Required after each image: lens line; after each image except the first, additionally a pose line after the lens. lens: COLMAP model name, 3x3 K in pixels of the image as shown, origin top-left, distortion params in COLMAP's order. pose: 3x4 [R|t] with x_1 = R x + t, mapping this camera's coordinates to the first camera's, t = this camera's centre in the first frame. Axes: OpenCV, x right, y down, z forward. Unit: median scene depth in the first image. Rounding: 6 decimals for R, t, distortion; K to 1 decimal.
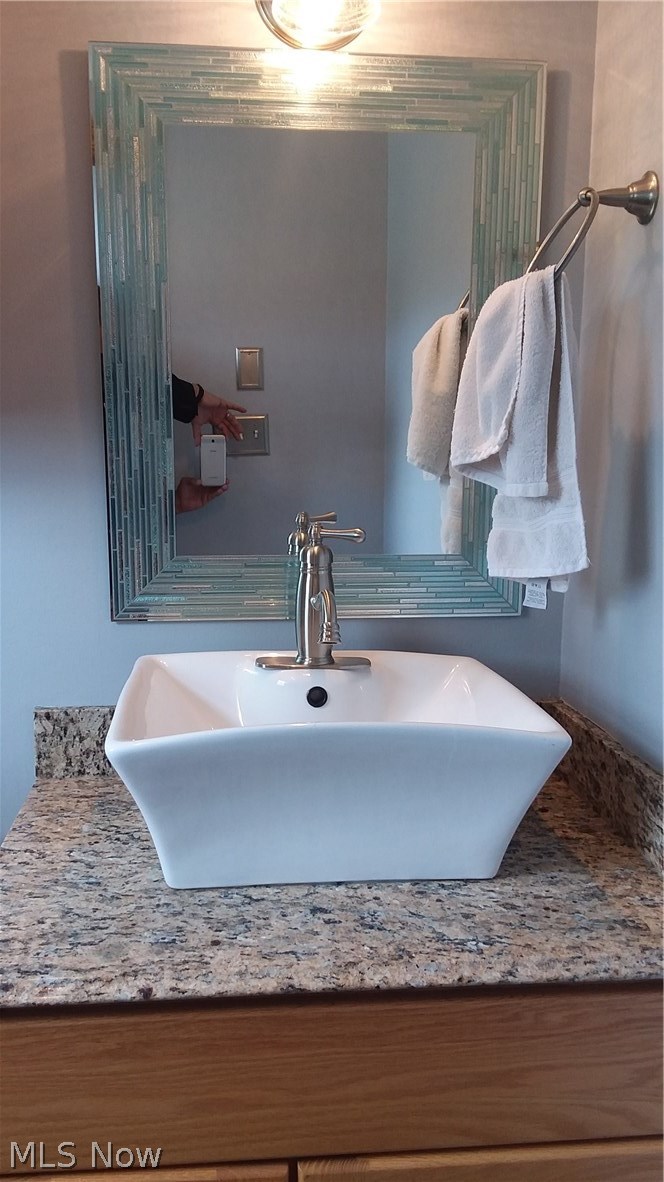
lens RADIAL K [[940.7, 0, 272.8], [0, 940.7, 571.1], [0, 0, 1]] dist [0.074090, -0.118204]
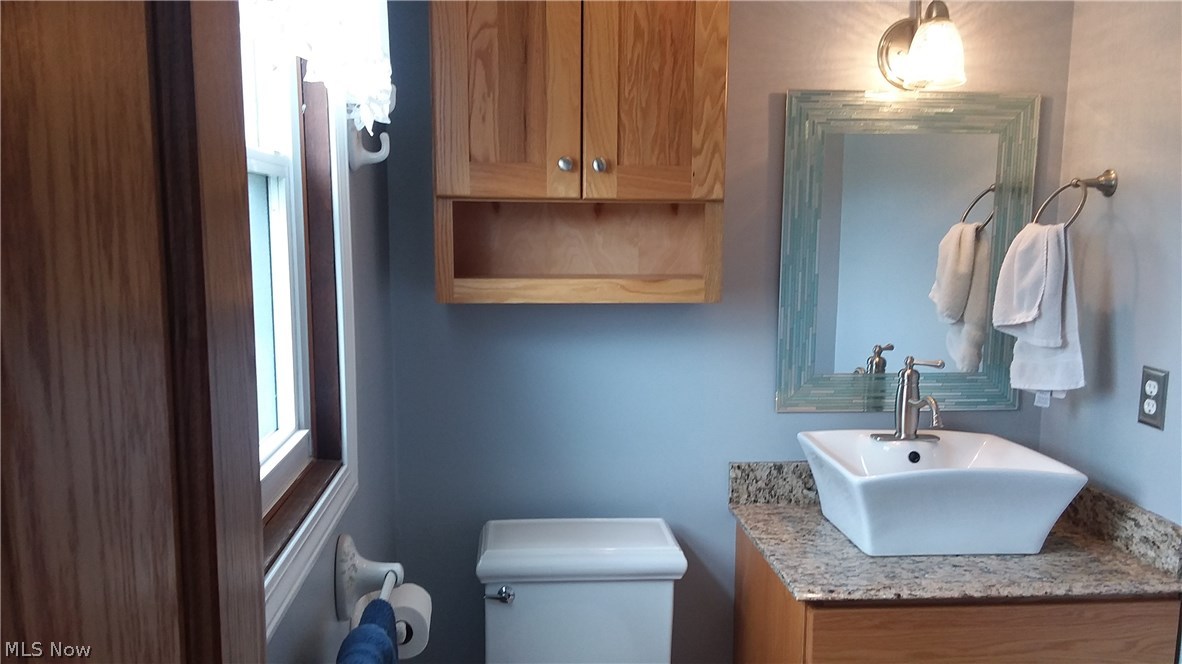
lens RADIAL K [[940.7, 0, 544.2], [0, 940.7, 319.7], [0, 0, 1]] dist [0.074090, -0.118204]
pose [[0.999845, 0.002626, -0.017407, -0.678974], [-0.003081, 0.999652, -0.026188, -0.080326], [0.017333, 0.026237, 0.999505, -0.862879]]
